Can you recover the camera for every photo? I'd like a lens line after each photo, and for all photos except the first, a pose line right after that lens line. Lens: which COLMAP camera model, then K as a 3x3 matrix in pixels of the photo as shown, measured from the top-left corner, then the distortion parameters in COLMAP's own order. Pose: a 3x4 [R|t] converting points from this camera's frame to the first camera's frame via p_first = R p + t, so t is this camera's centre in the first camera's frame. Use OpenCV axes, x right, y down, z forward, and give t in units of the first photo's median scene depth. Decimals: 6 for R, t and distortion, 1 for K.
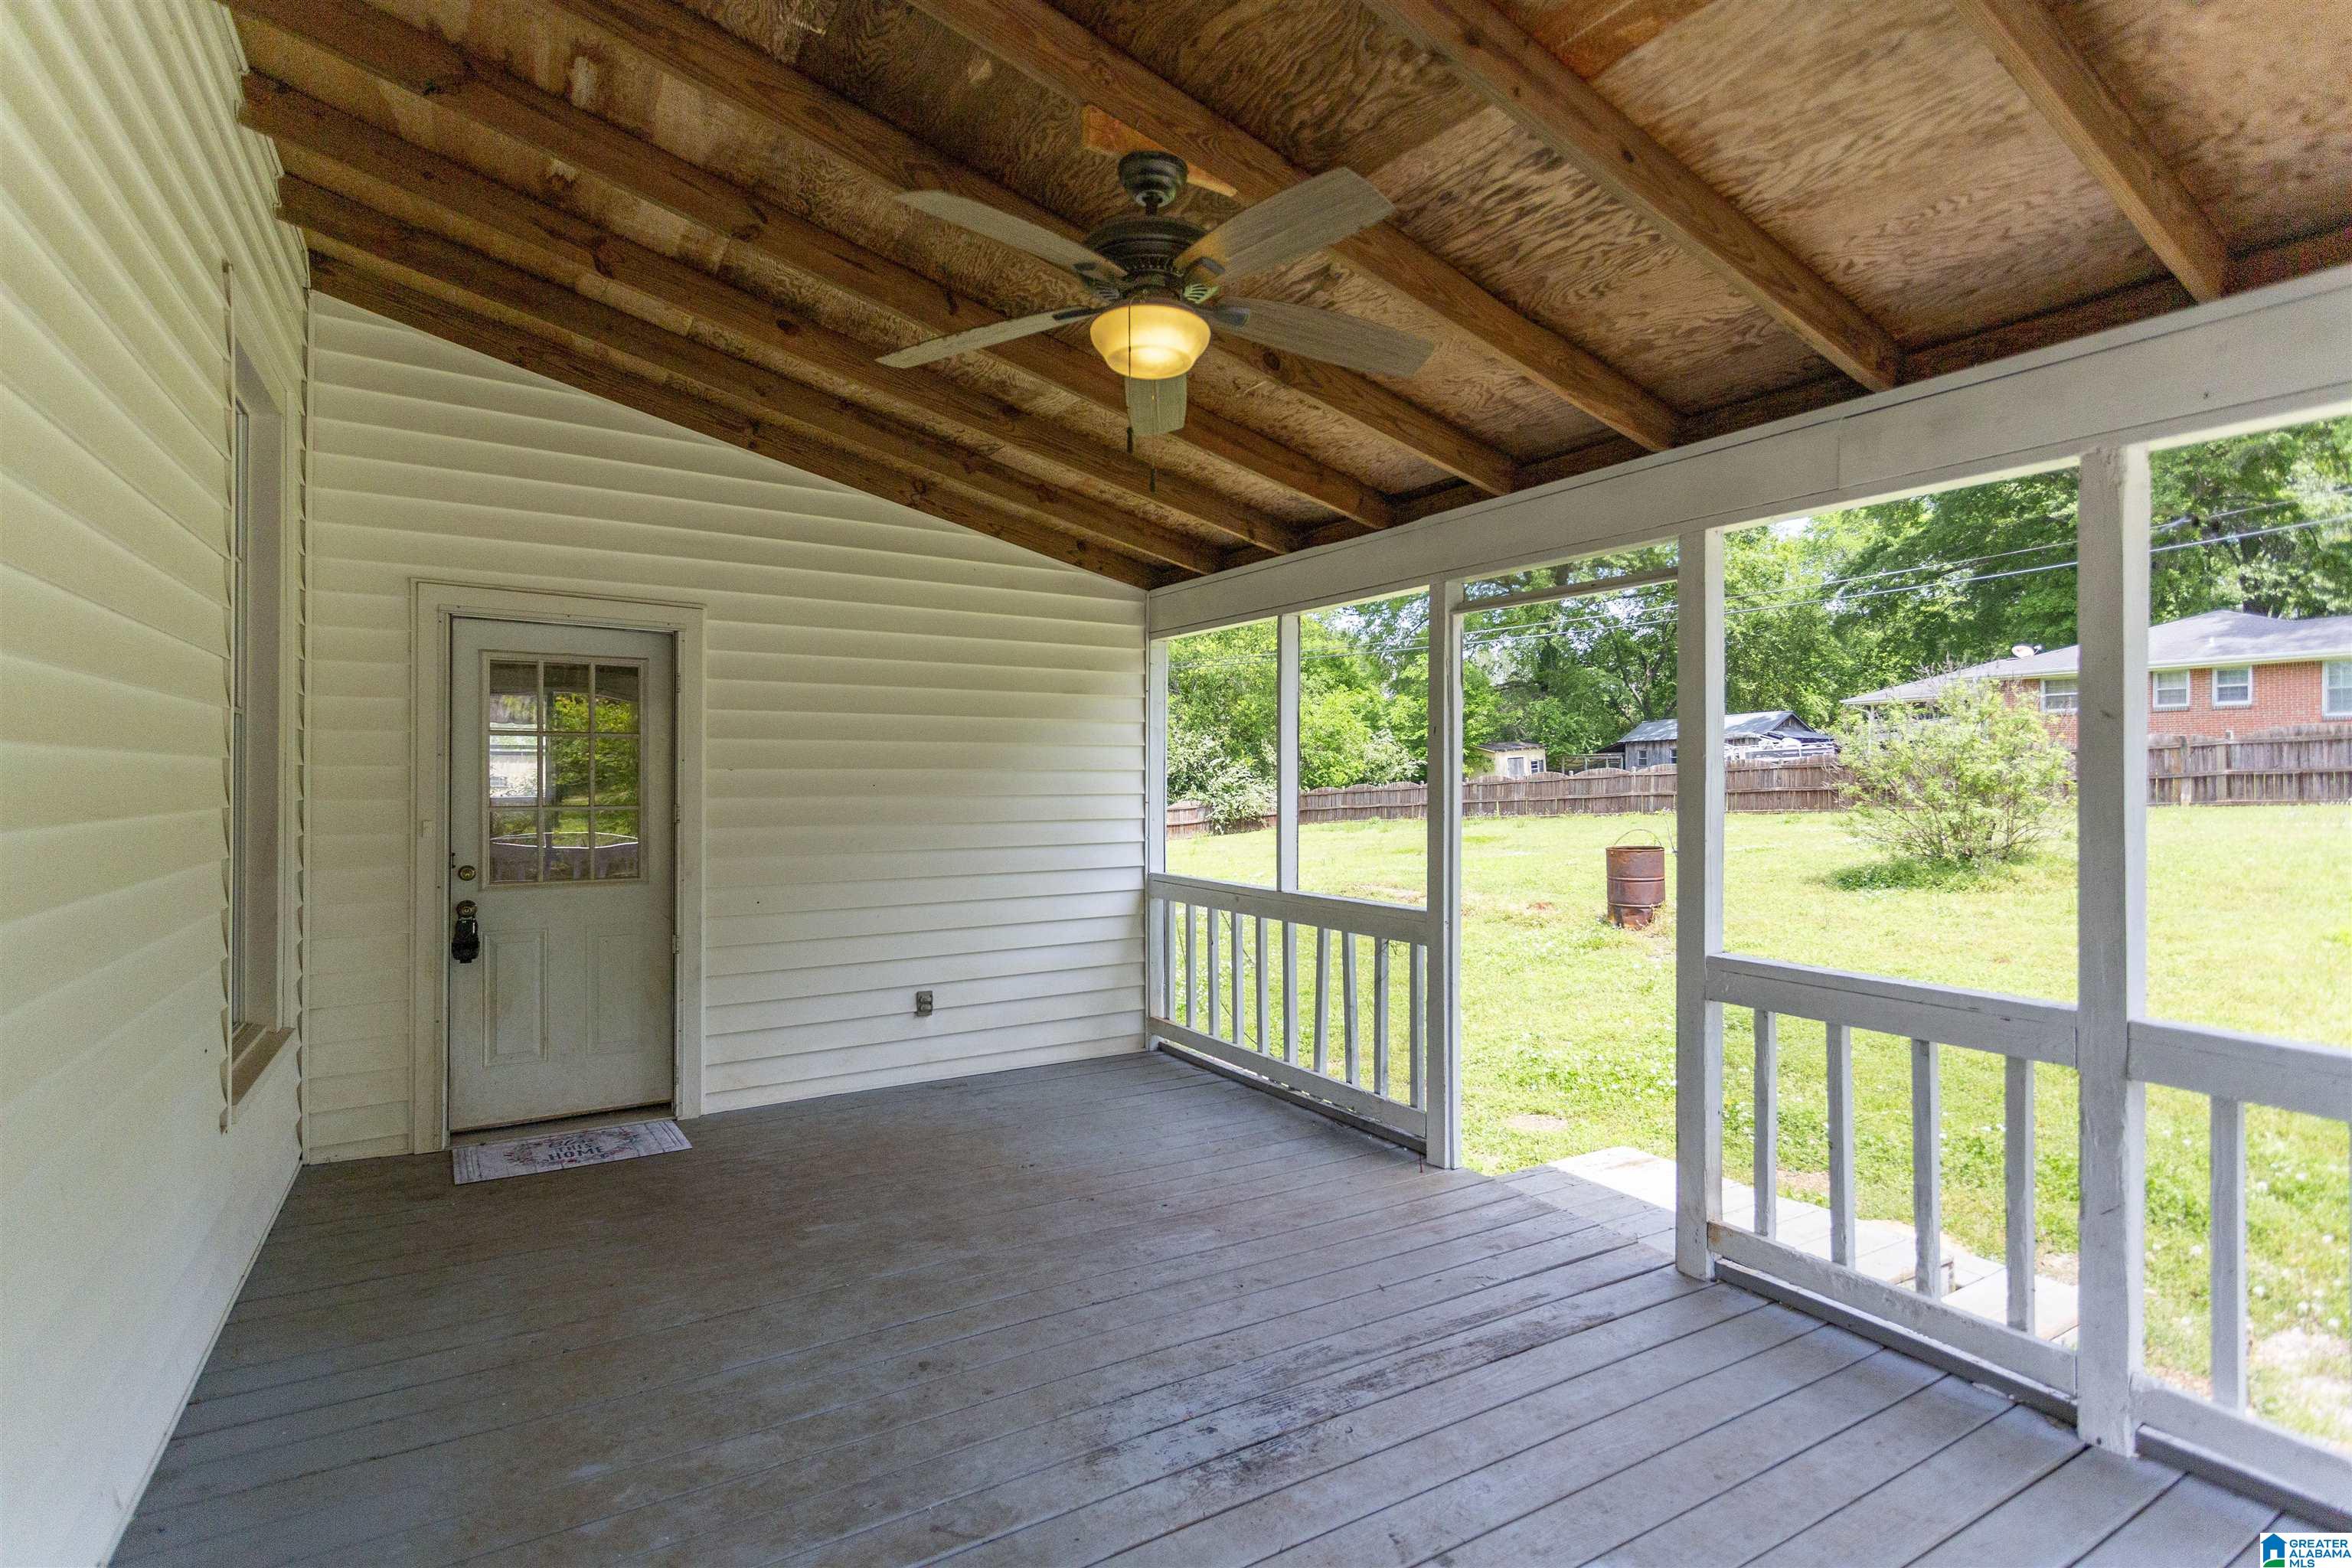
lens RADIAL K [[1130.2, 0, 1164.2], [0, 1130.2, 781.3], [0, 0, 1]] dist [0.006661, 0.001318]
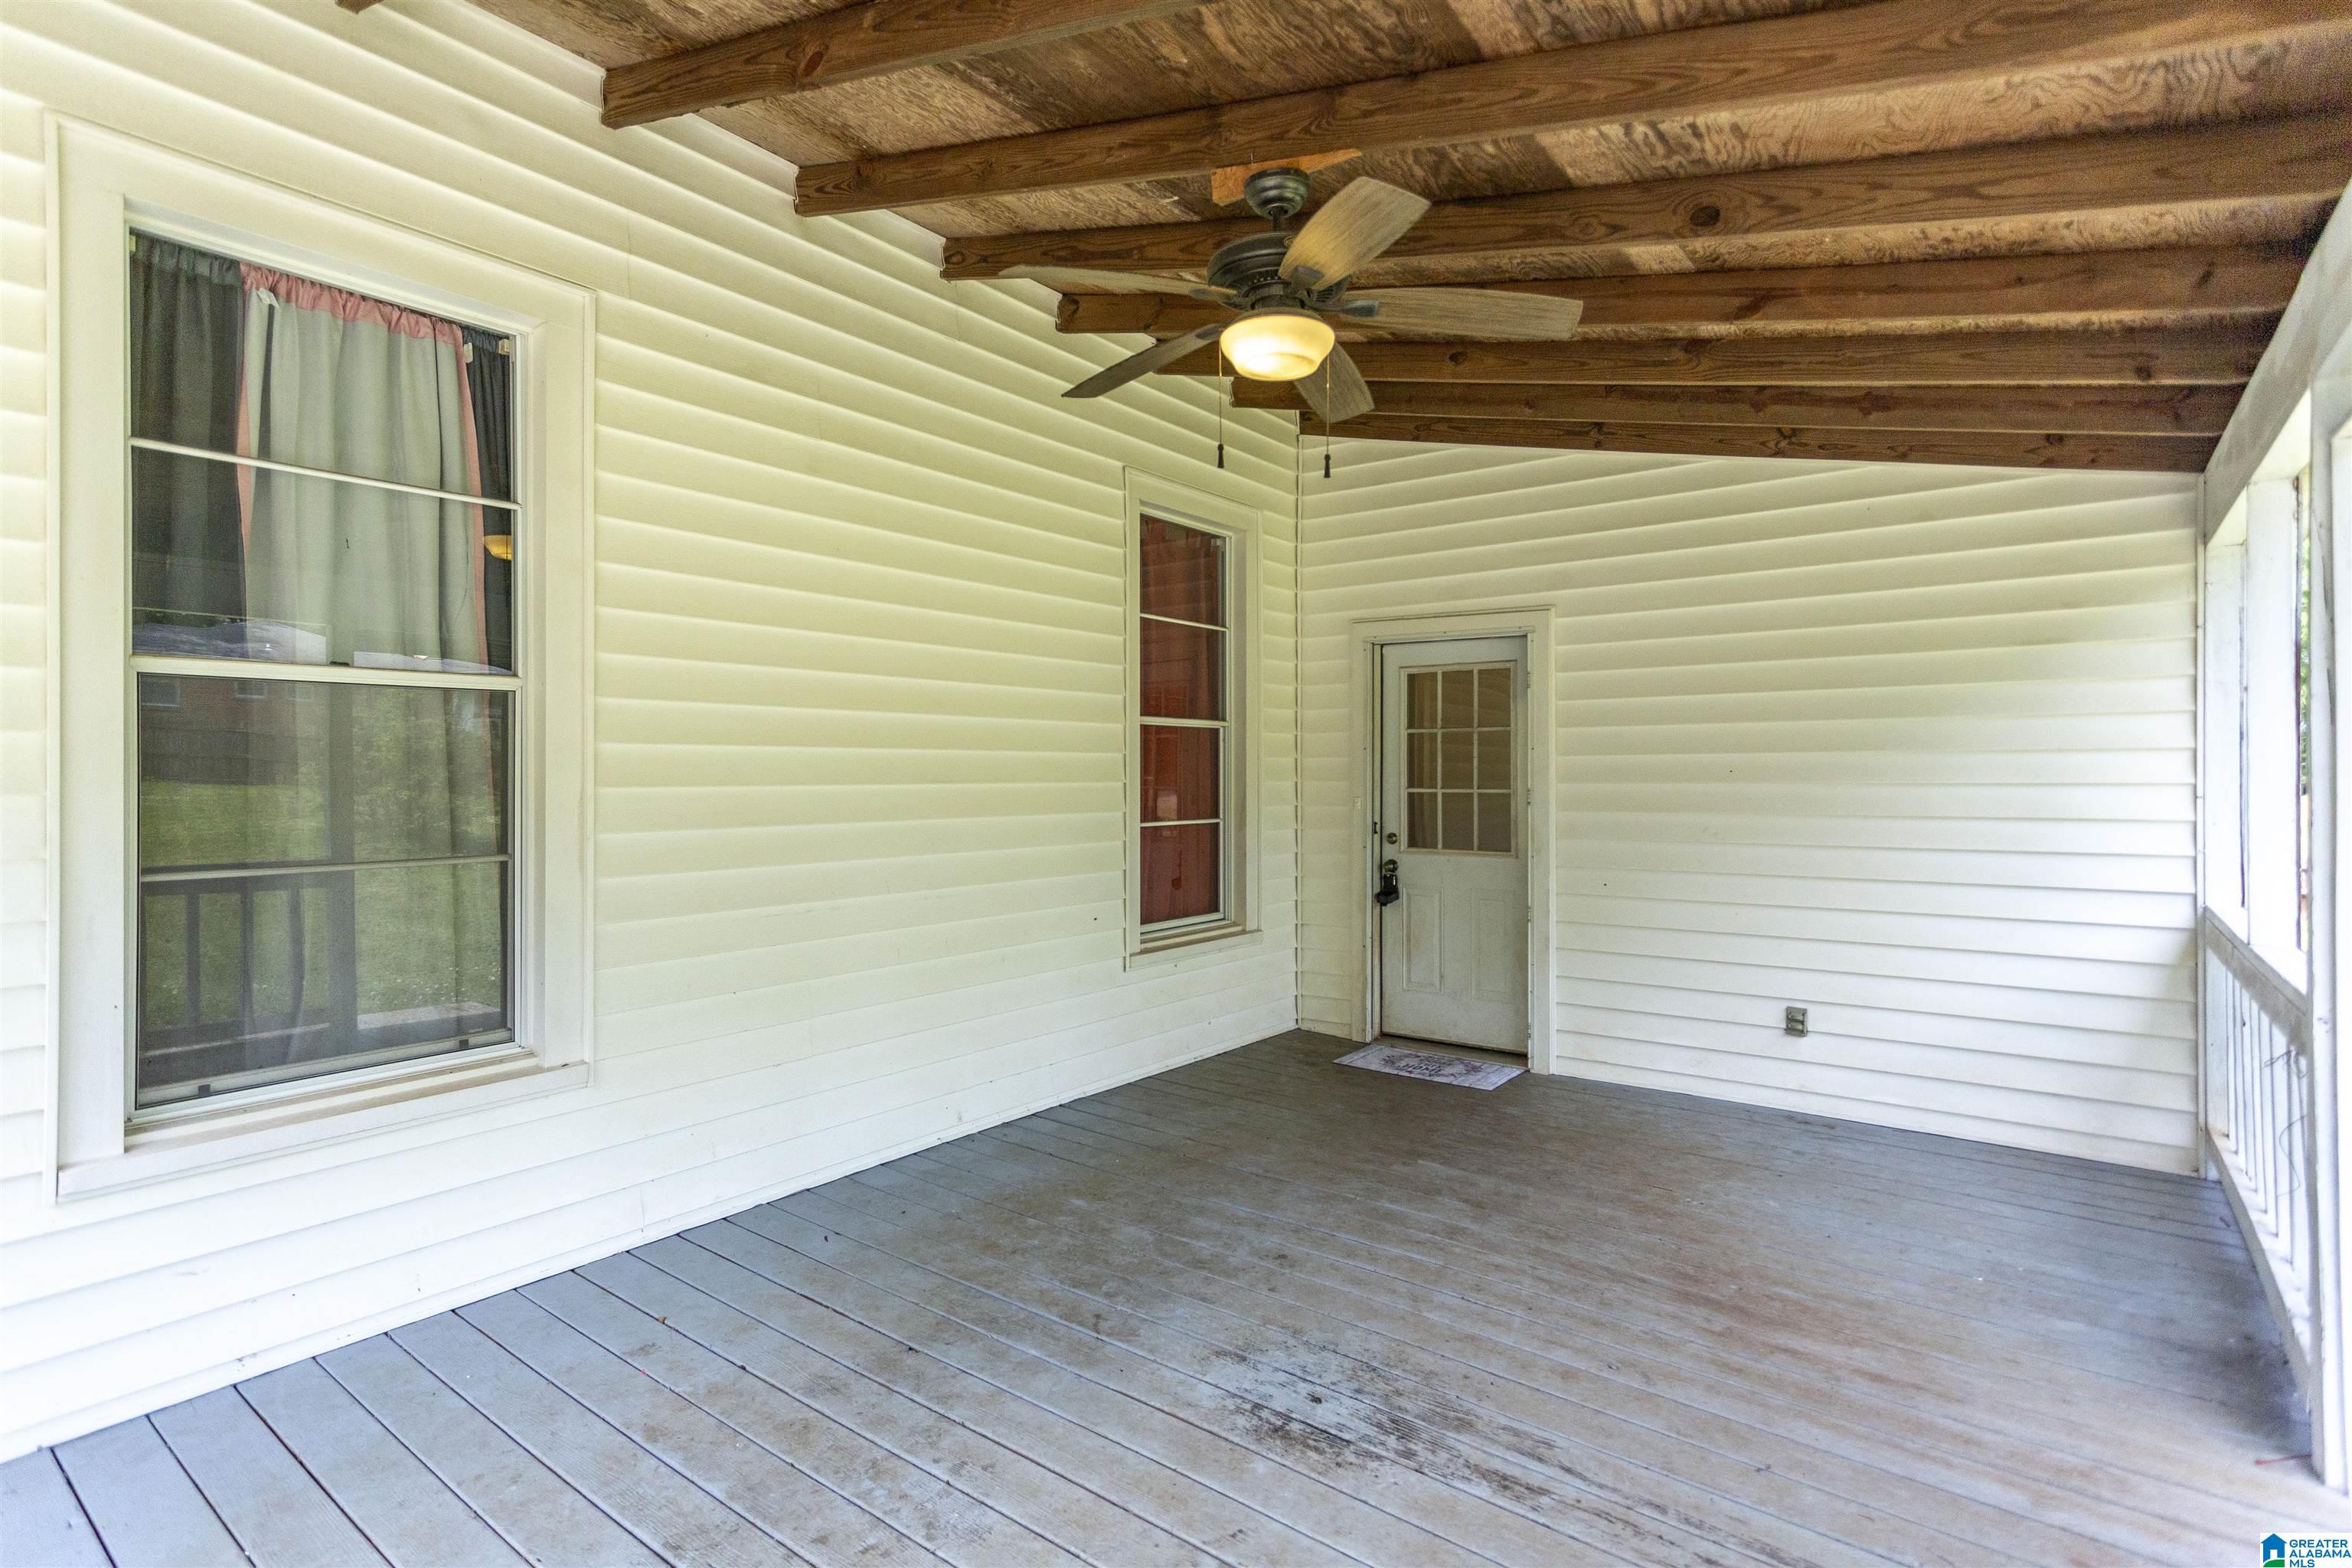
lens RADIAL K [[1130.2, 0, 1165.3], [0, 1130.2, 778.2], [0, 0, 1]] dist [0.006661, 0.001318]
pose [[0.366816, 0.001527, -0.930292, 0.509669], [0.000039, 0.999999, 0.001657, 0.009061], [0.930294, -0.000644, 0.366815, 0.276376]]
